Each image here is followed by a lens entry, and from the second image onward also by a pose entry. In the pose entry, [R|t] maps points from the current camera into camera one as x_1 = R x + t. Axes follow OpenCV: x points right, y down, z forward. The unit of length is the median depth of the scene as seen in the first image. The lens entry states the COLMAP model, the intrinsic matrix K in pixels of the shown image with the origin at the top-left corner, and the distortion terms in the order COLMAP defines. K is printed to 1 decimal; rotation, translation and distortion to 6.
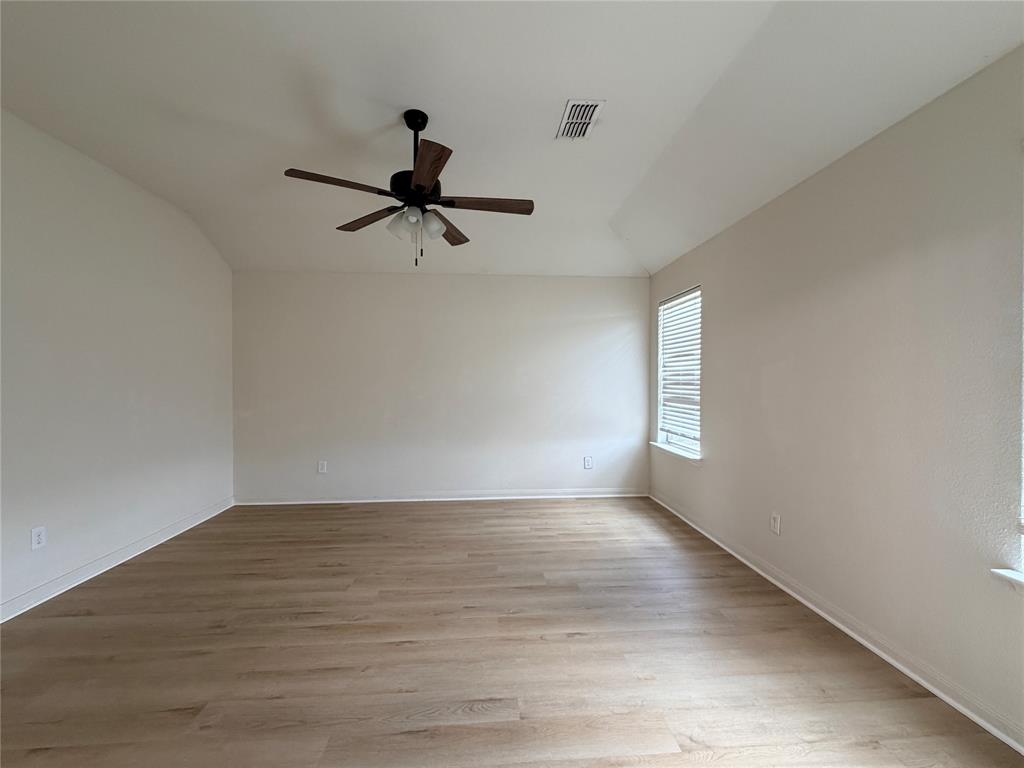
lens RADIAL K [[437.1, 0, 515.7], [0, 437.1, 386.6], [0, 0, 1]] dist [-0.002292, -0.000287]
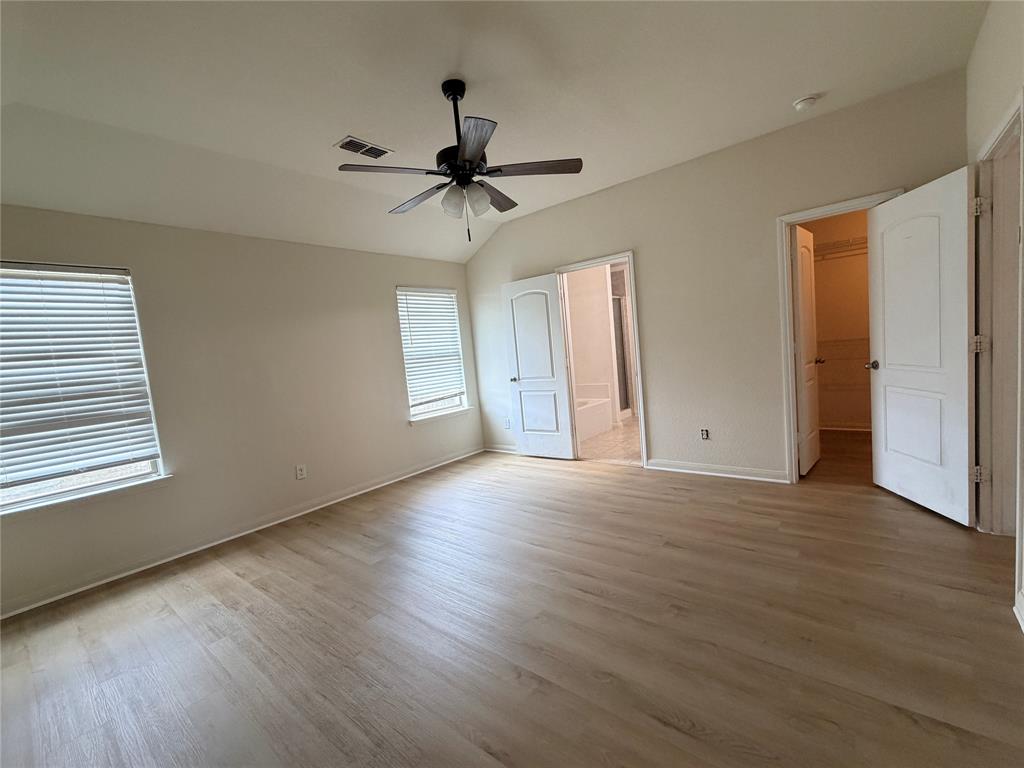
lens RADIAL K [[437.1, 0, 513.7], [0, 437.1, 385.4], [0, 0, 1]] dist [-0.002292, -0.000287]
pose [[-0.726315, 0.014702, 0.687205, -0.671979], [0.104197, 0.990572, 0.088935, -0.015951], [-0.679418, 0.136200, -0.720999, 1.153345]]
